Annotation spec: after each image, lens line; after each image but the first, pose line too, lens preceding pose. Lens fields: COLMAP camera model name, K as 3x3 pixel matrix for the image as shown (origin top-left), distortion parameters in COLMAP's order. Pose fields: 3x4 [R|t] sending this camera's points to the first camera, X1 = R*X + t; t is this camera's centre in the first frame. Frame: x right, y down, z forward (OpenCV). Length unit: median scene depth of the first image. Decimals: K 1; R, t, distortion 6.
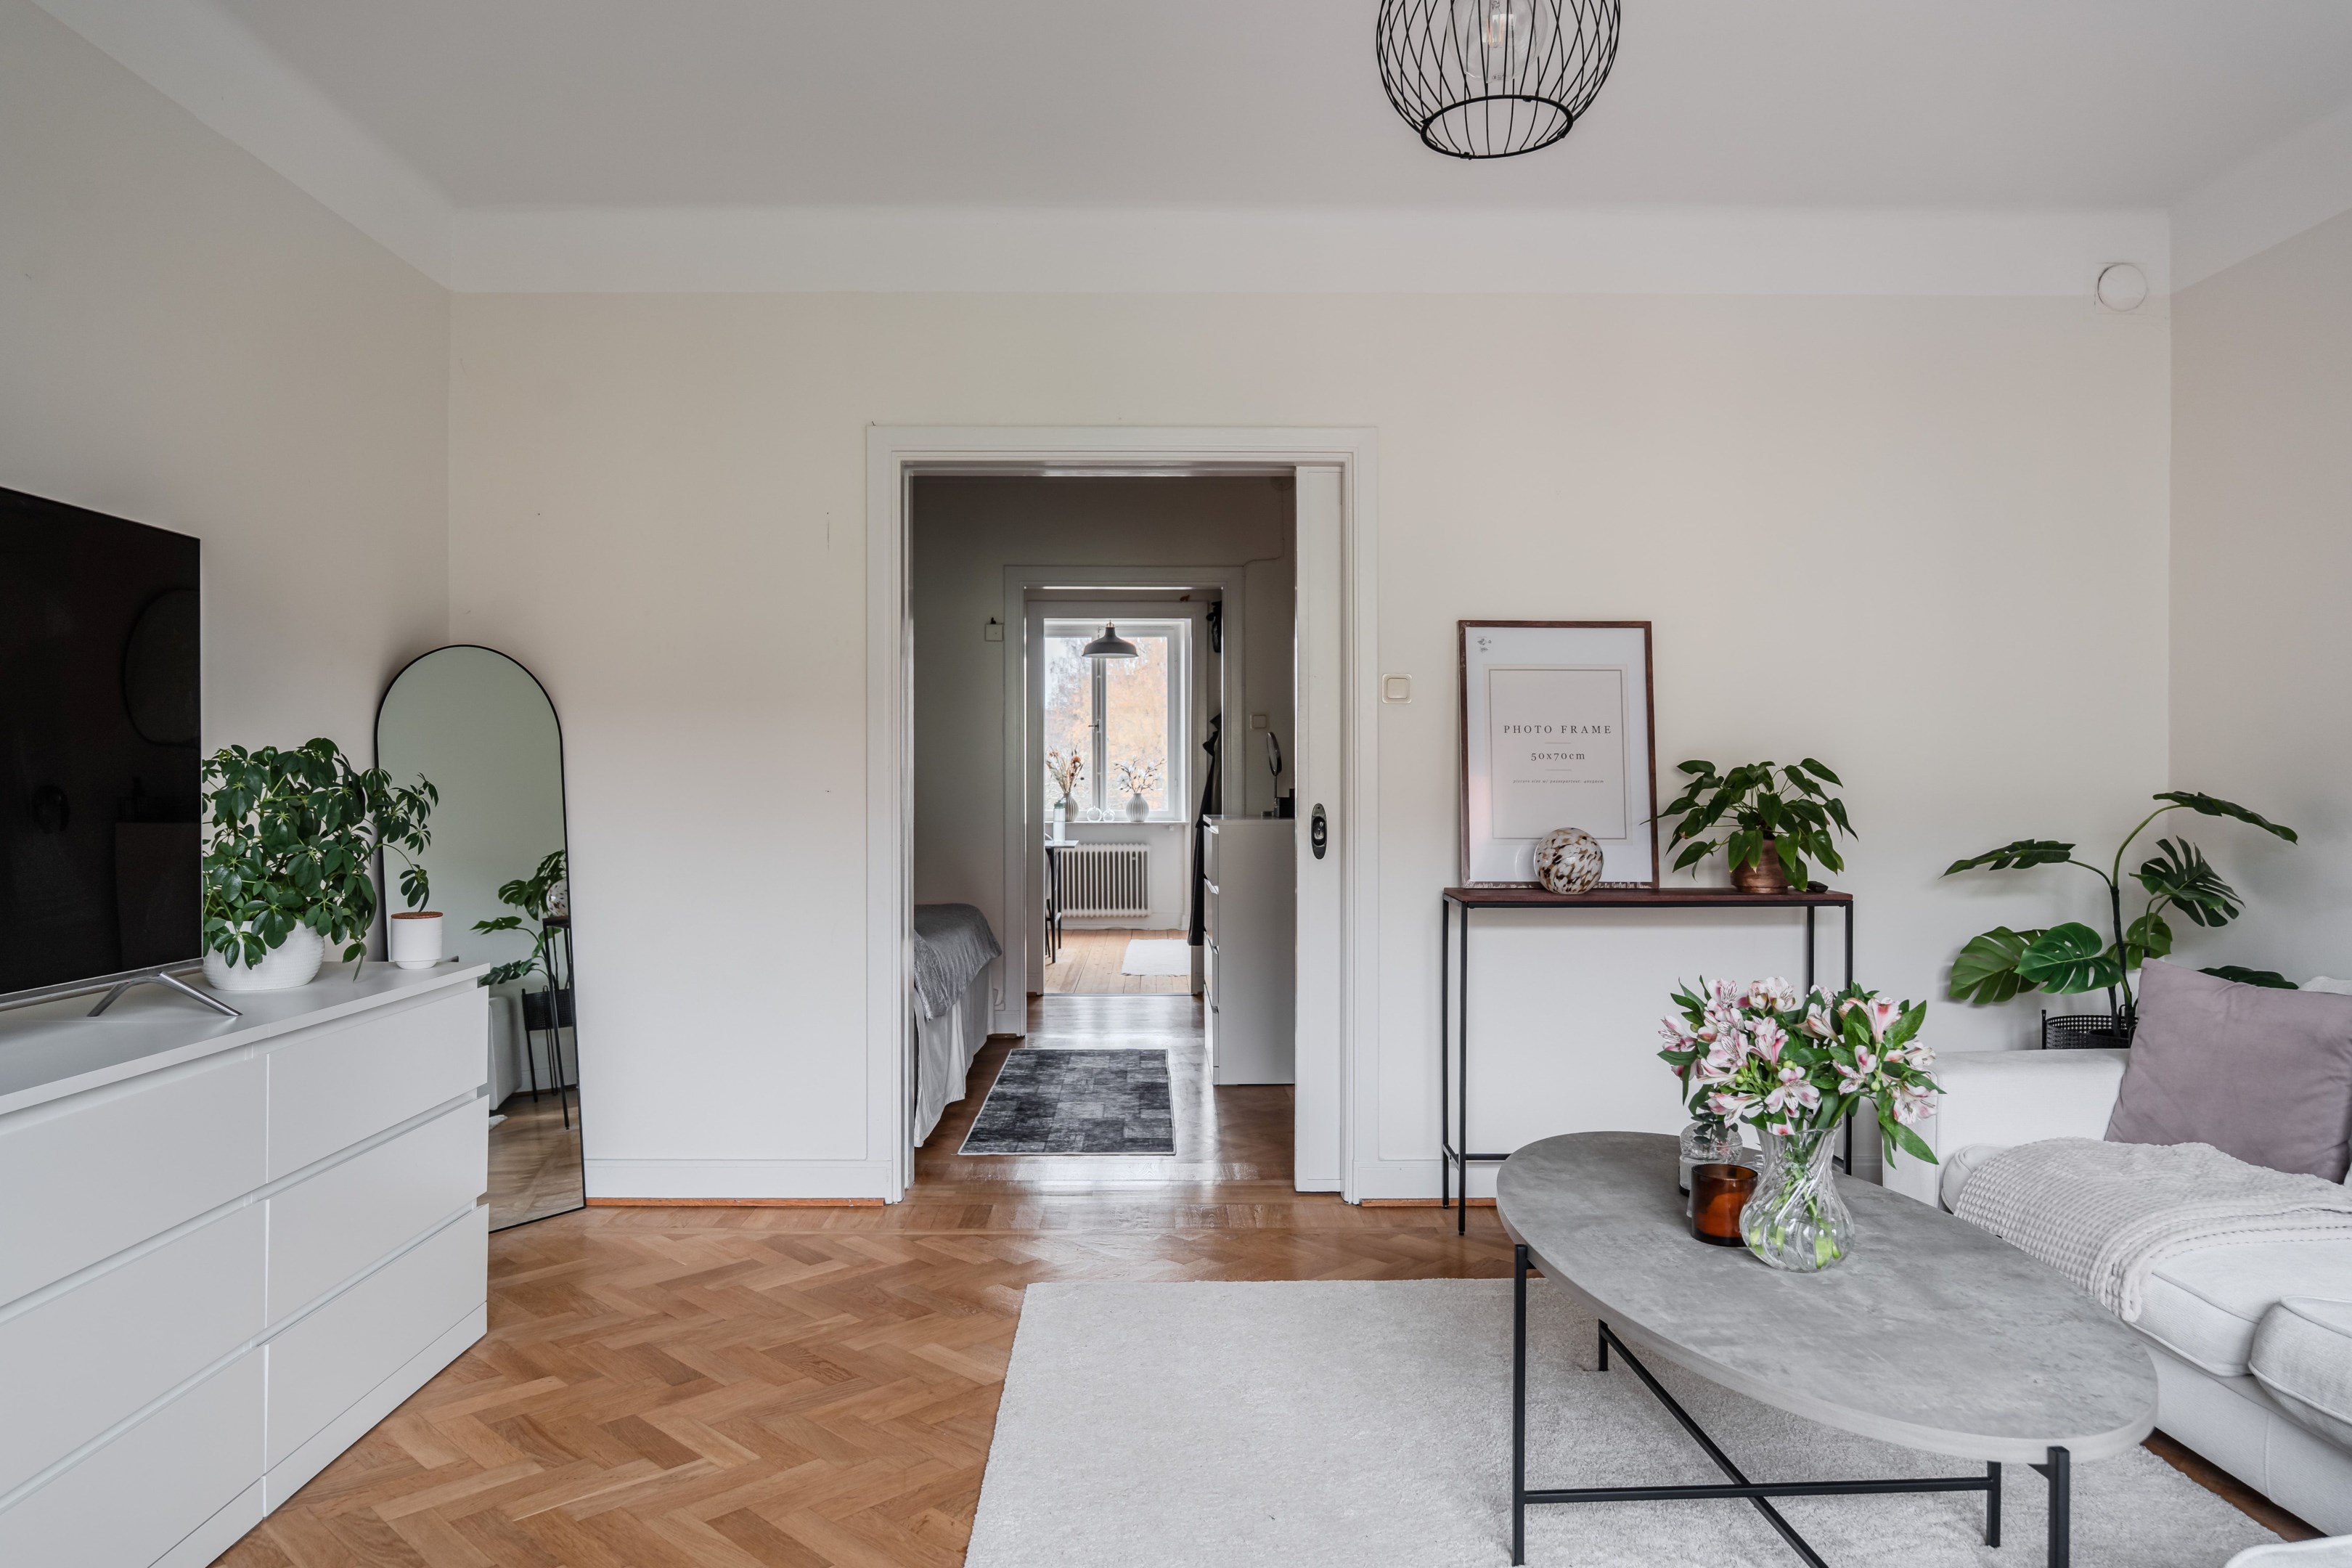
lens RADIAL K [[1619.0, 0, 1170.4], [0, 1619.0, 787.8], [0, 0, 1]] dist [0.002078, -0.000313]
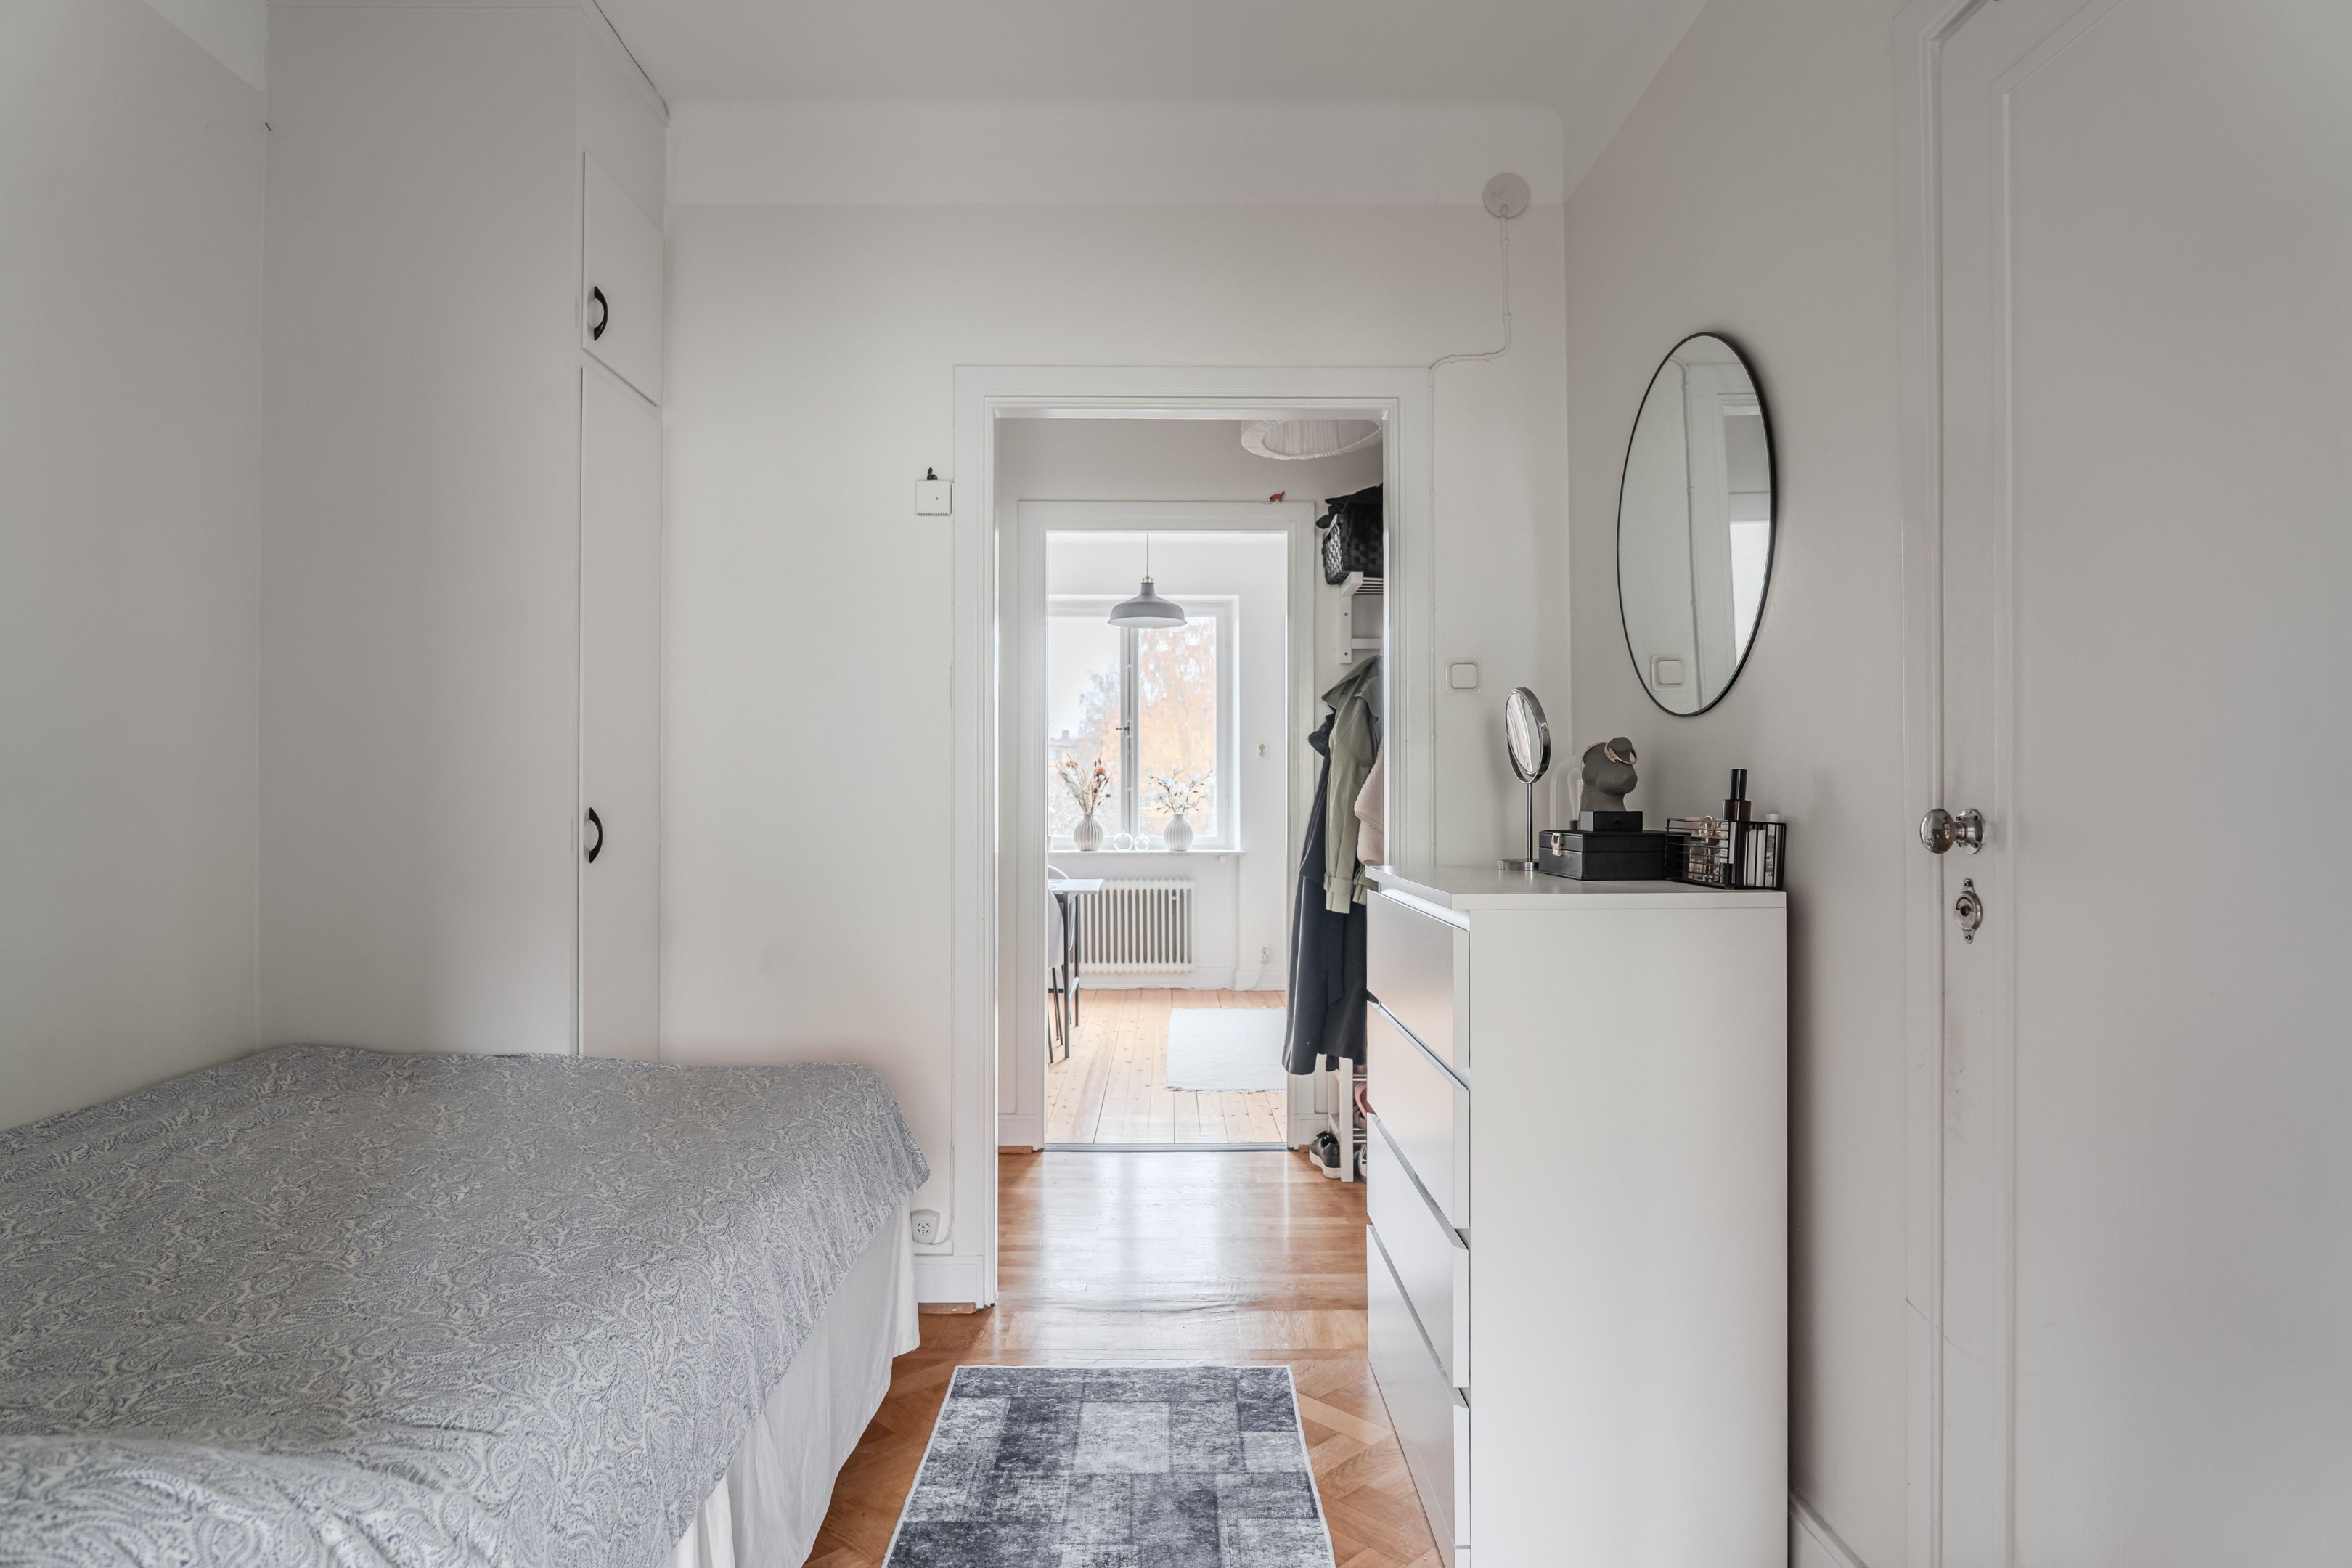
lens RADIAL K [[1345.5, 0, 1174.7], [0, 1345.5, 783.7], [0, 0, 1]] dist [0.005868, 0.000264]
pose [[0.999991, 0.000189, -0.004256, -0.022561], [-0.000263, 0.999849, -0.017352, -0.000264], [0.004252, 0.017353, 0.999840, 0.406798]]
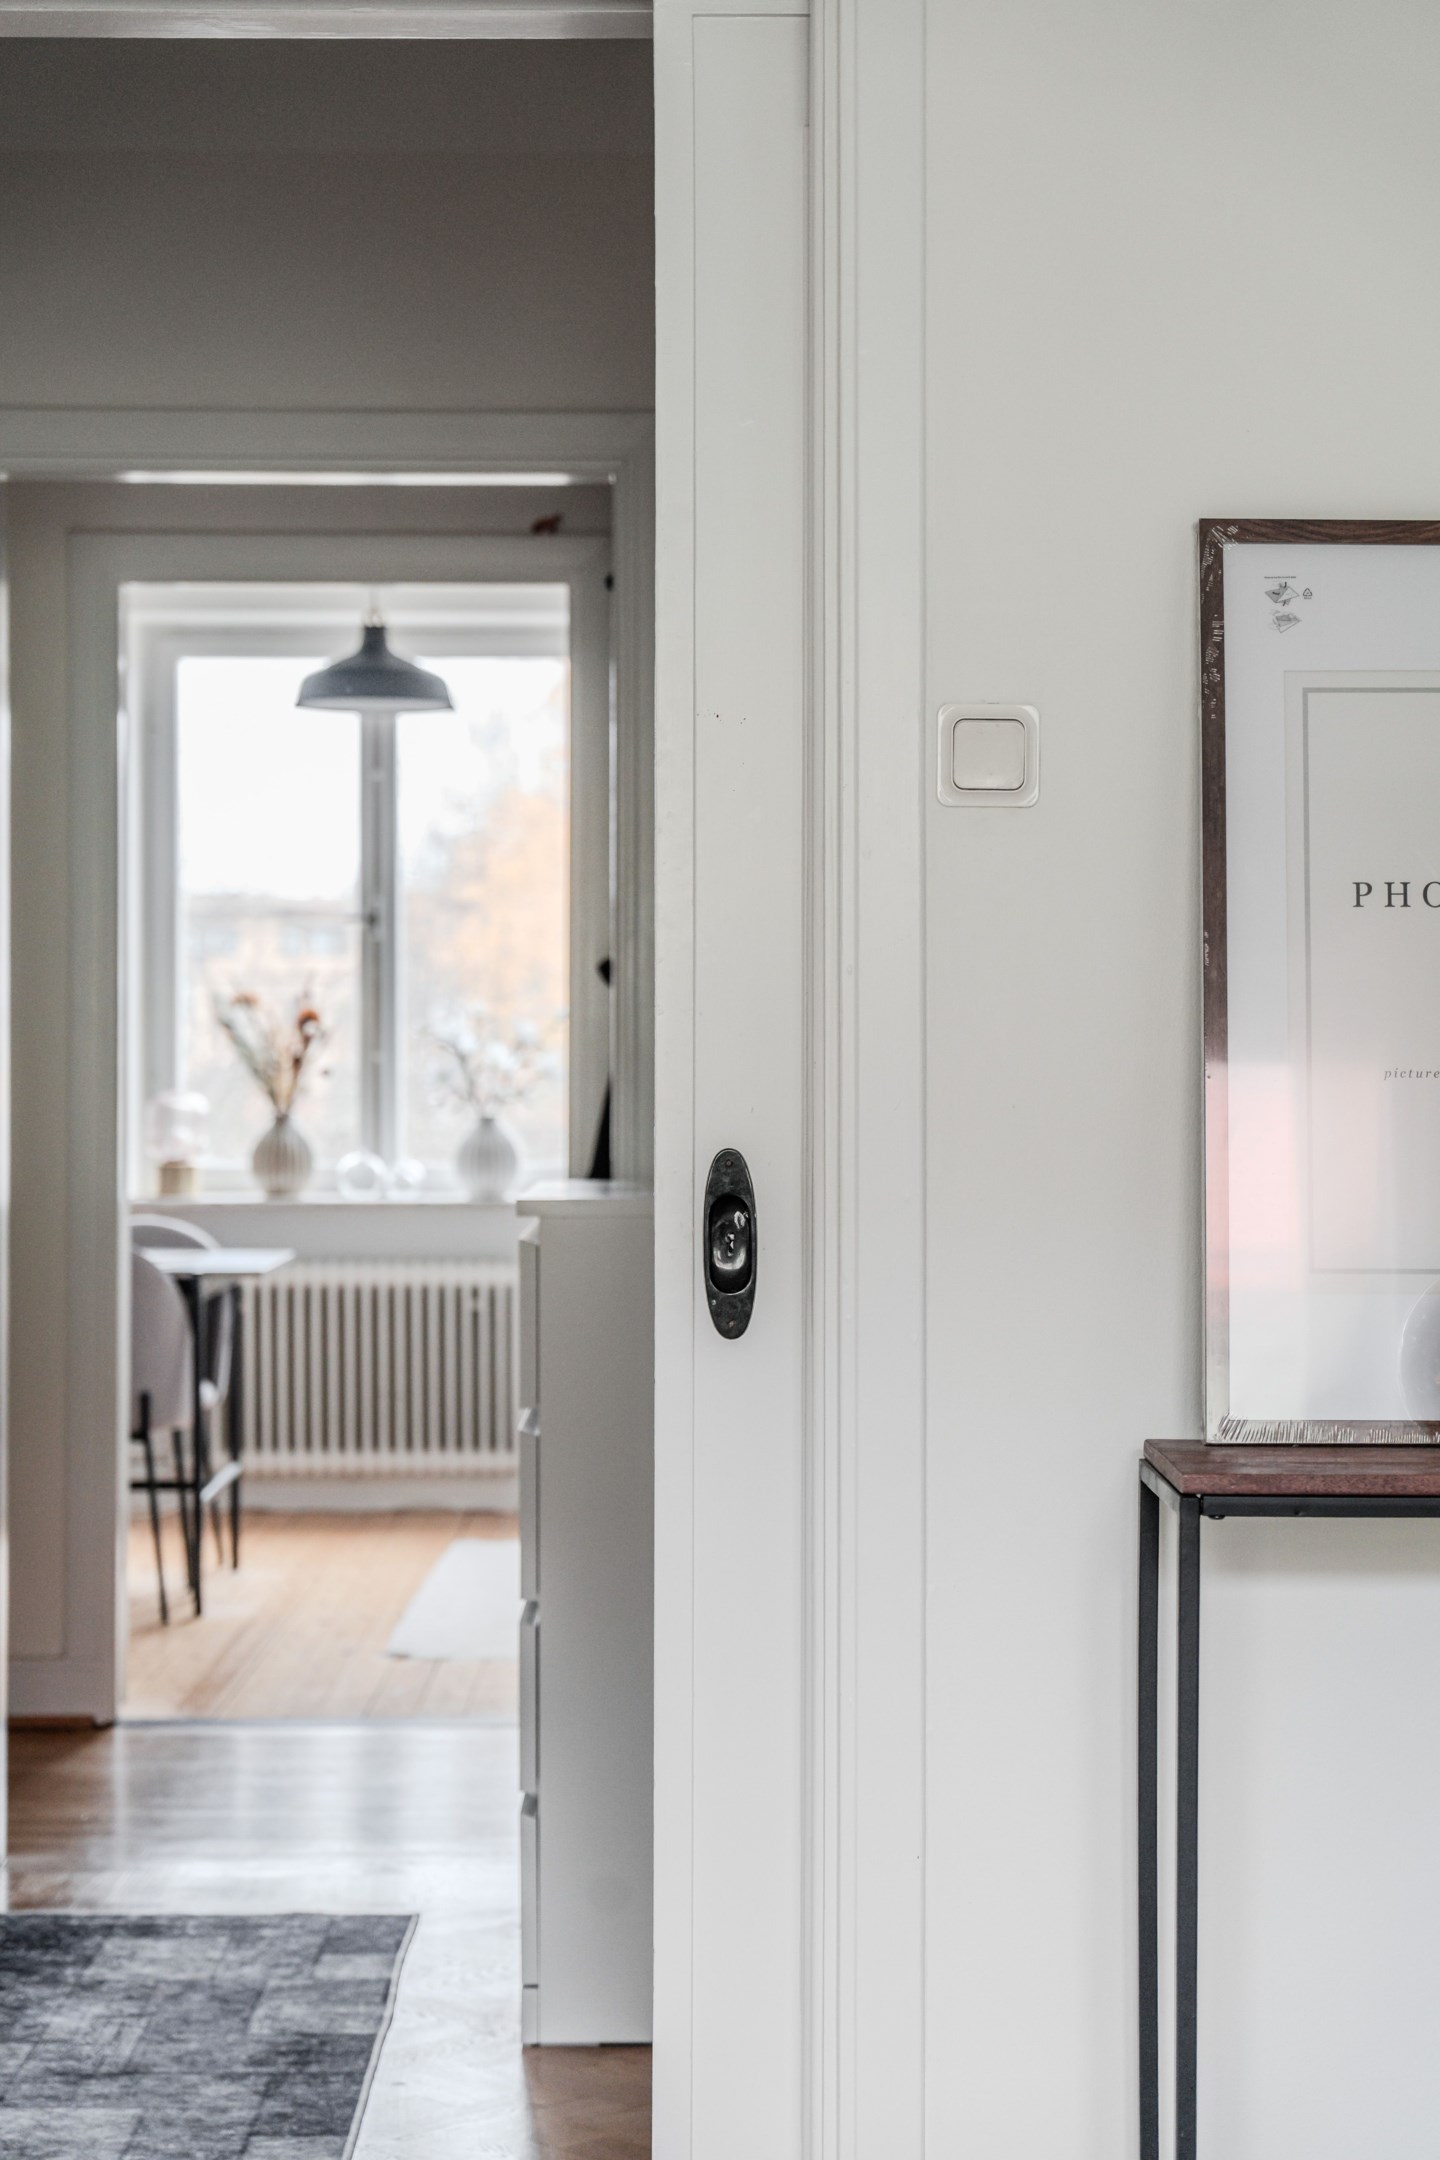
lens RADIAL K [[4322.9, 0, 722.6], [0, 4322.9, 1082.3], [0, 0, 1]] dist [-0.013342, 0.000000]
pose [[0.999945, 0.005371, -0.008973, 0.043513], [-0.005415, 0.999973, -0.004907, 0.000722], [0.008947, 0.004956, 0.999948, 0.098091]]
